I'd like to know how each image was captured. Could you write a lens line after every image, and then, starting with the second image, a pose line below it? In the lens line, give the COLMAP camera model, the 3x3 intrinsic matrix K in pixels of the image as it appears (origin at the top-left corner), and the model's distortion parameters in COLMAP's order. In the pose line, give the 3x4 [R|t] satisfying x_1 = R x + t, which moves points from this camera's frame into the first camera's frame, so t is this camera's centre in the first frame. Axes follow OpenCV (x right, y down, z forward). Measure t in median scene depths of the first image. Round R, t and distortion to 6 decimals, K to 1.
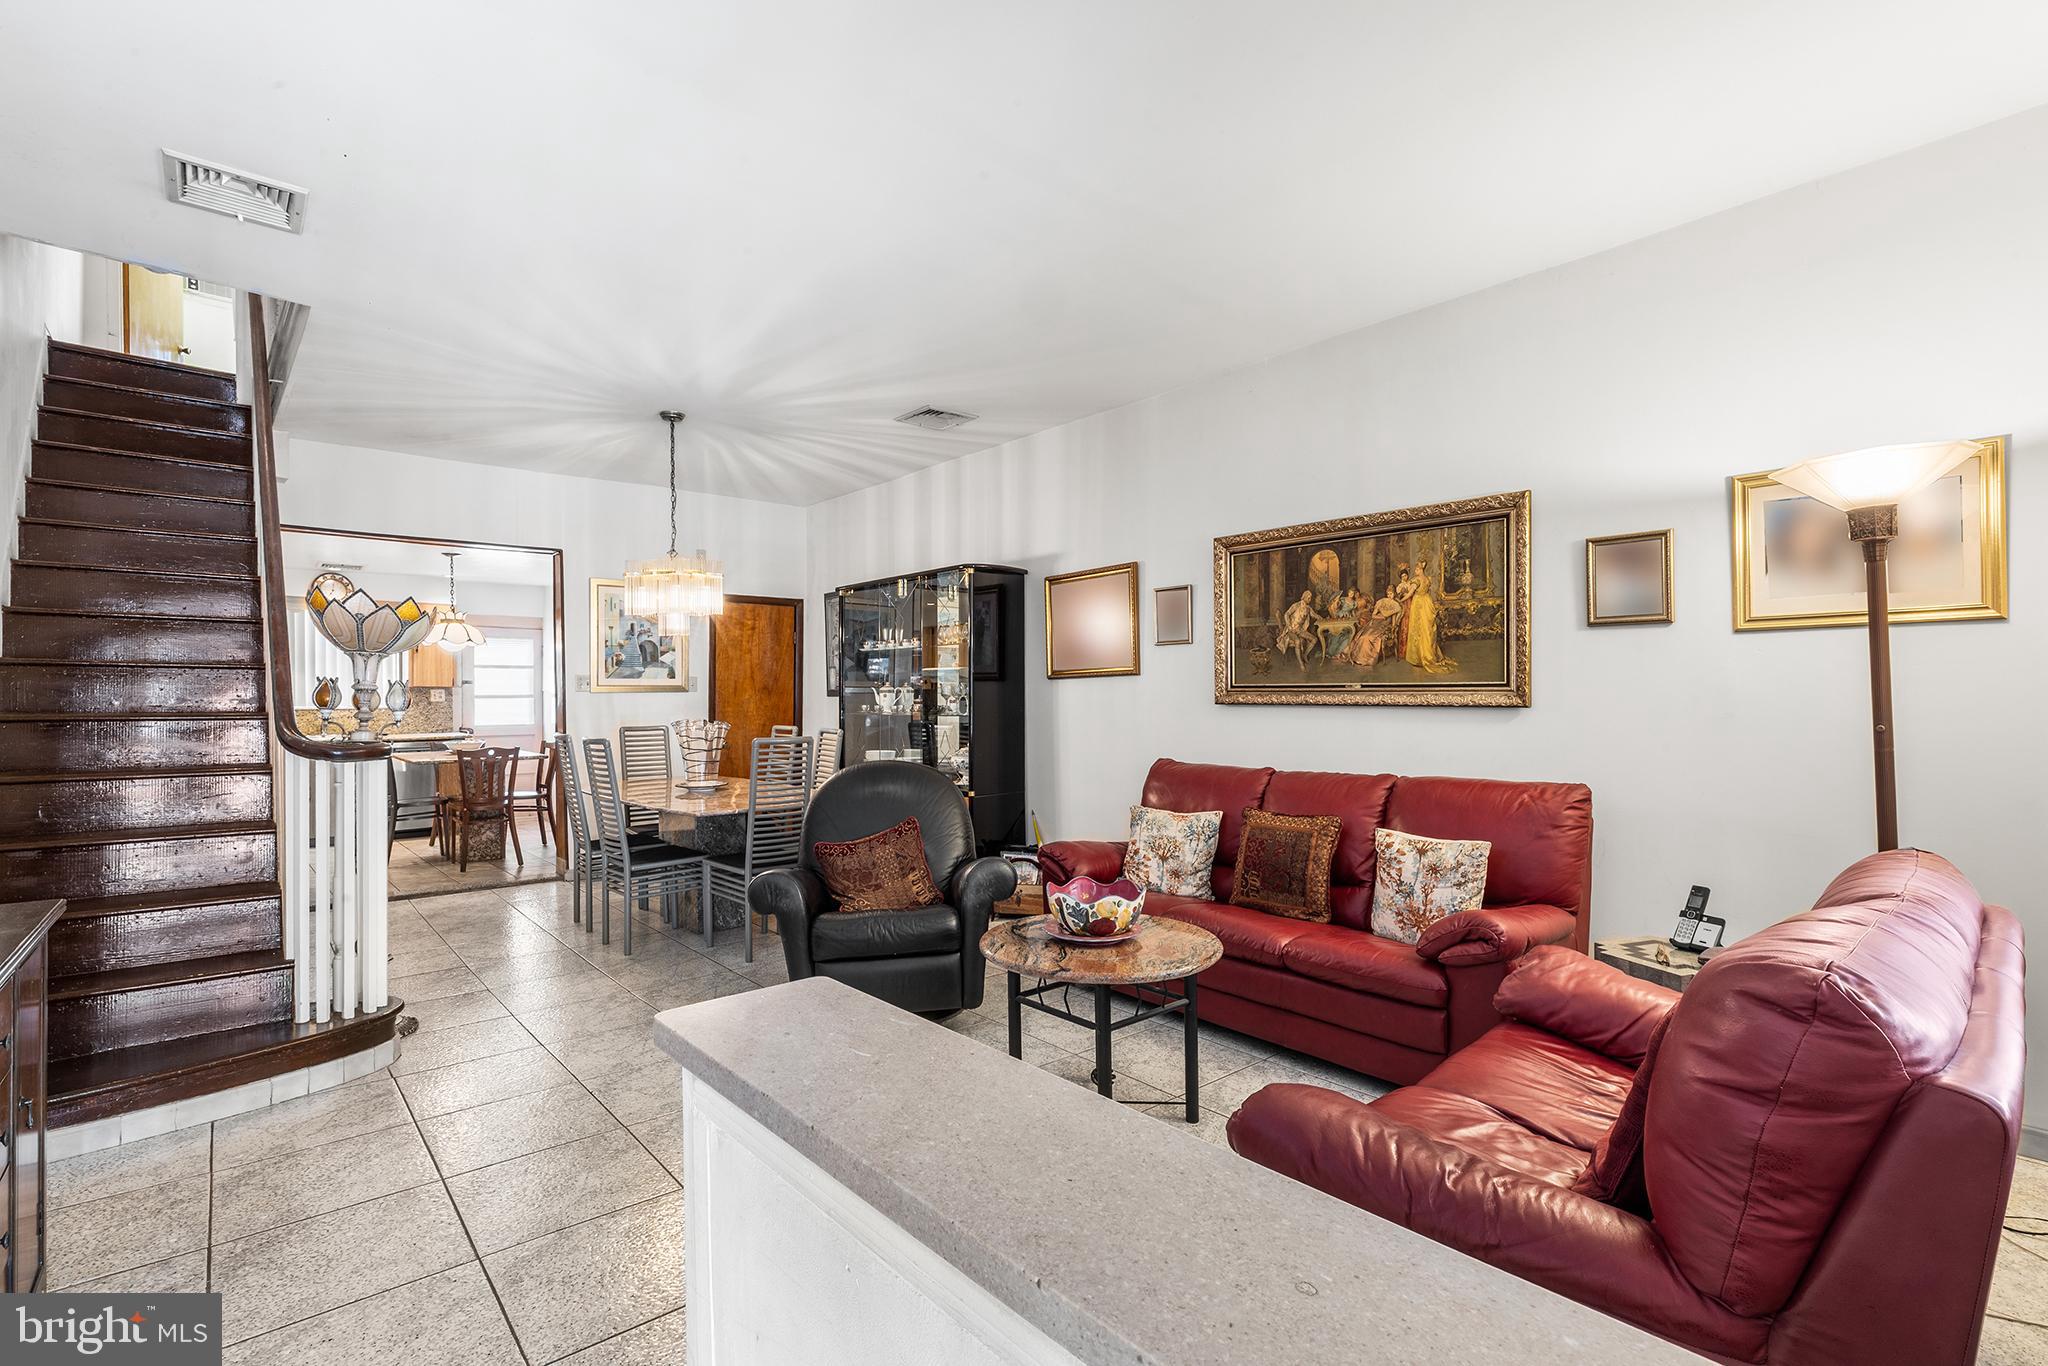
lens RADIAL K [[932.1, 0, 1007.8], [0, 932.1, 695.6], [0, 0, 1]] dist [0.003940, -0.001268]
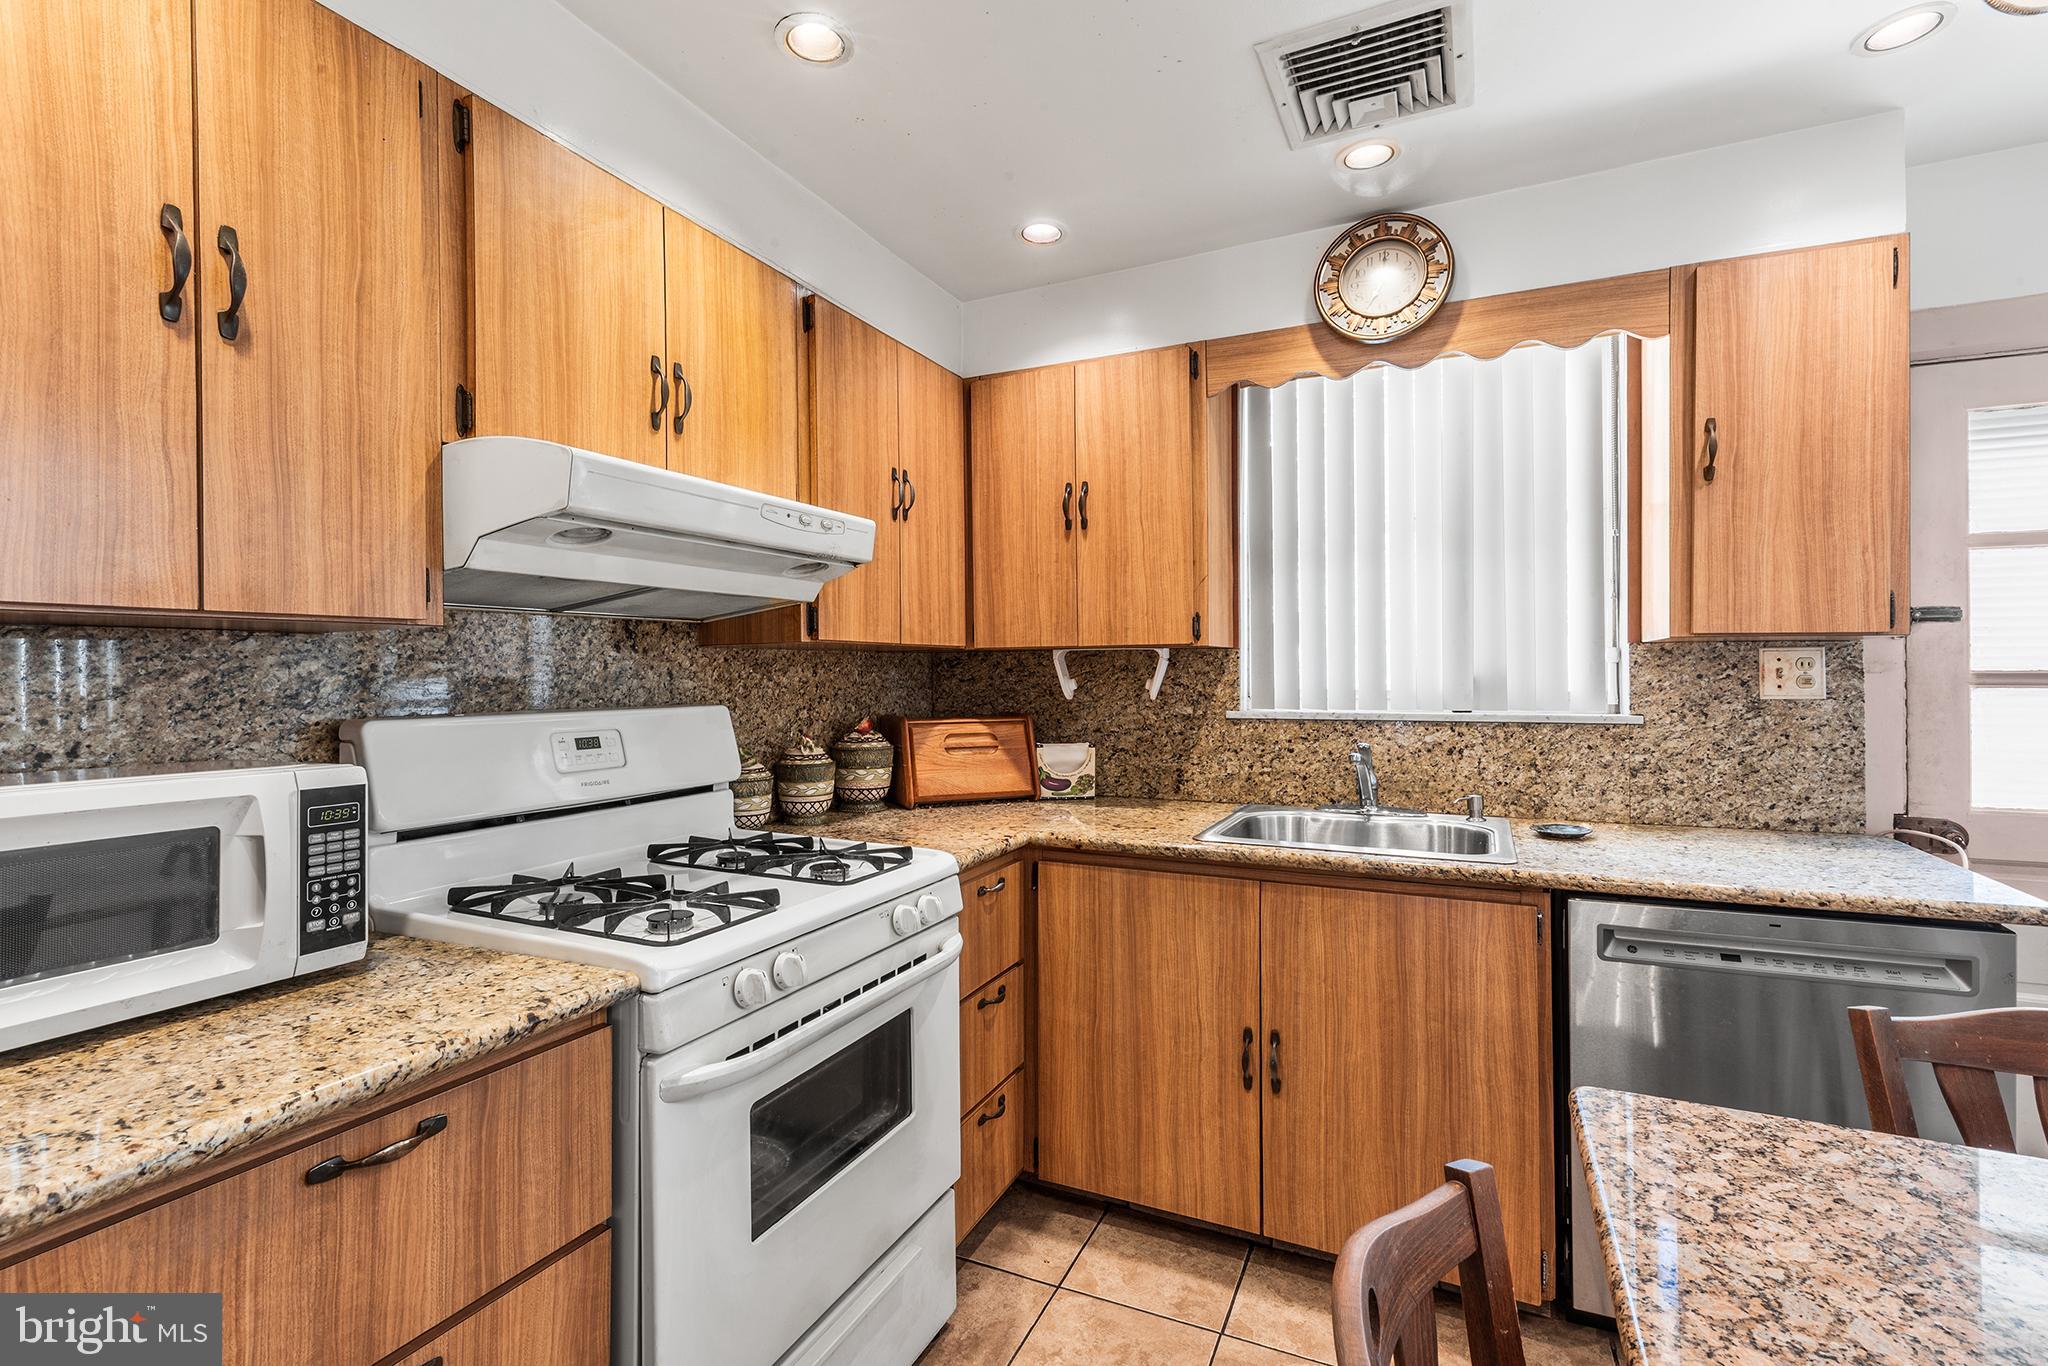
lens RADIAL K [[932.1, 0, 1012.7], [0, 932.1, 670.7], [0, 0, 1]] dist [0.003940, -0.001268]
pose [[0.403228, -0.001183, -0.915099, -1.037837], [0.003131, 0.999995, 0.000087, -0.003211], [0.915094, -0.002901, 0.403230, 1.585109]]
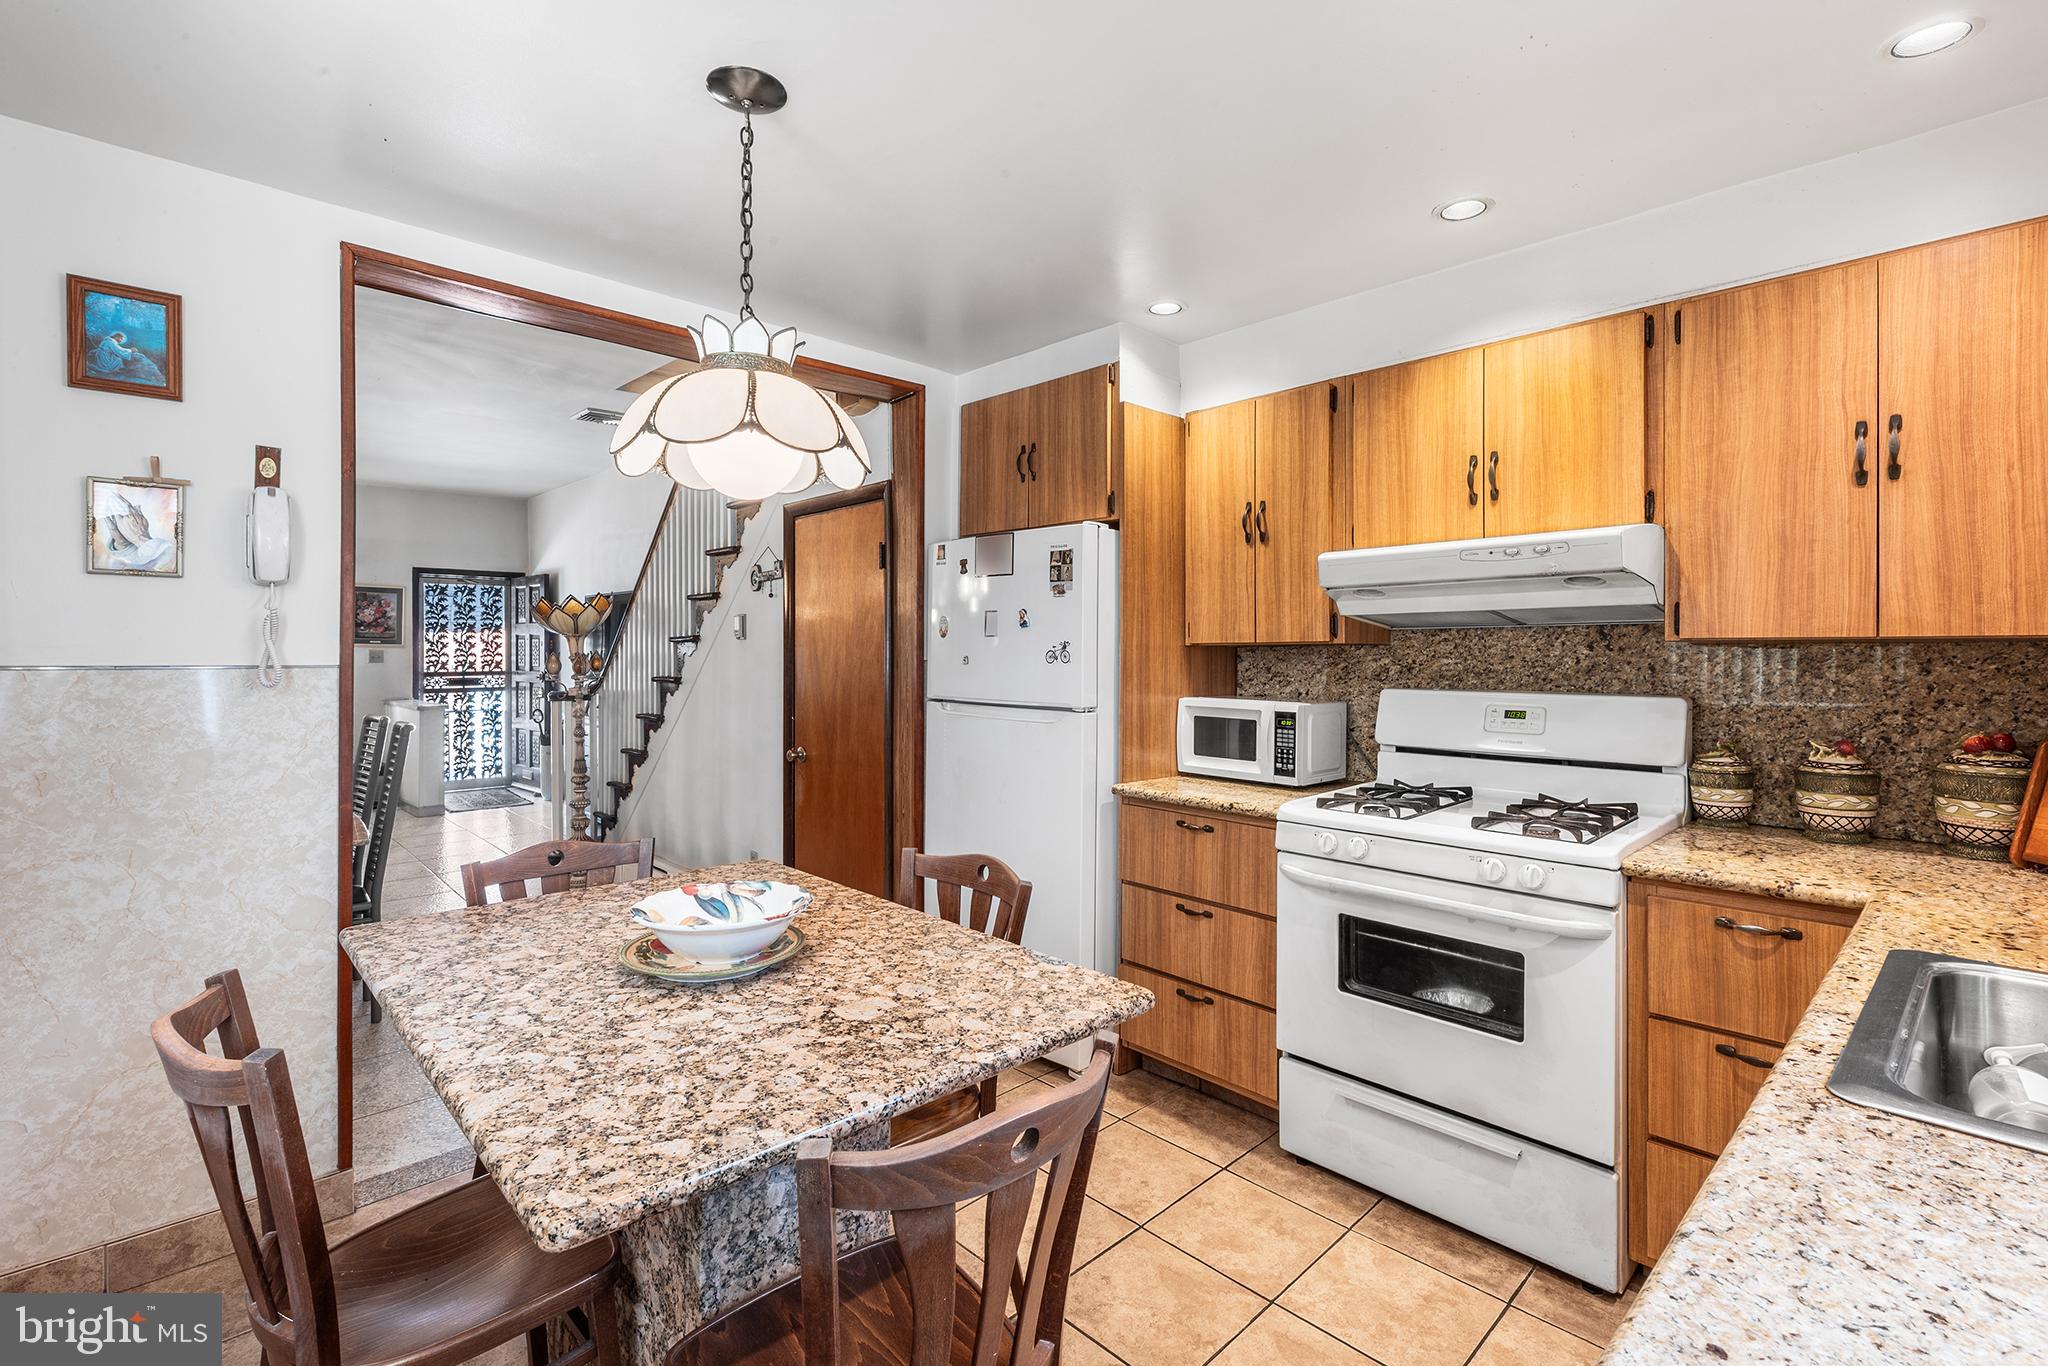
lens RADIAL K [[932.1, 0, 1045.7], [0, 932.1, 646.3], [0, 0, 1]] dist [0.003940, -0.001268]
pose [[-0.997567, 0.003932, -0.069600, -1.150334], [0.004264, 0.999980, -0.004629, -0.014836], [0.069581, -0.004914, -0.997564, 2.185458]]
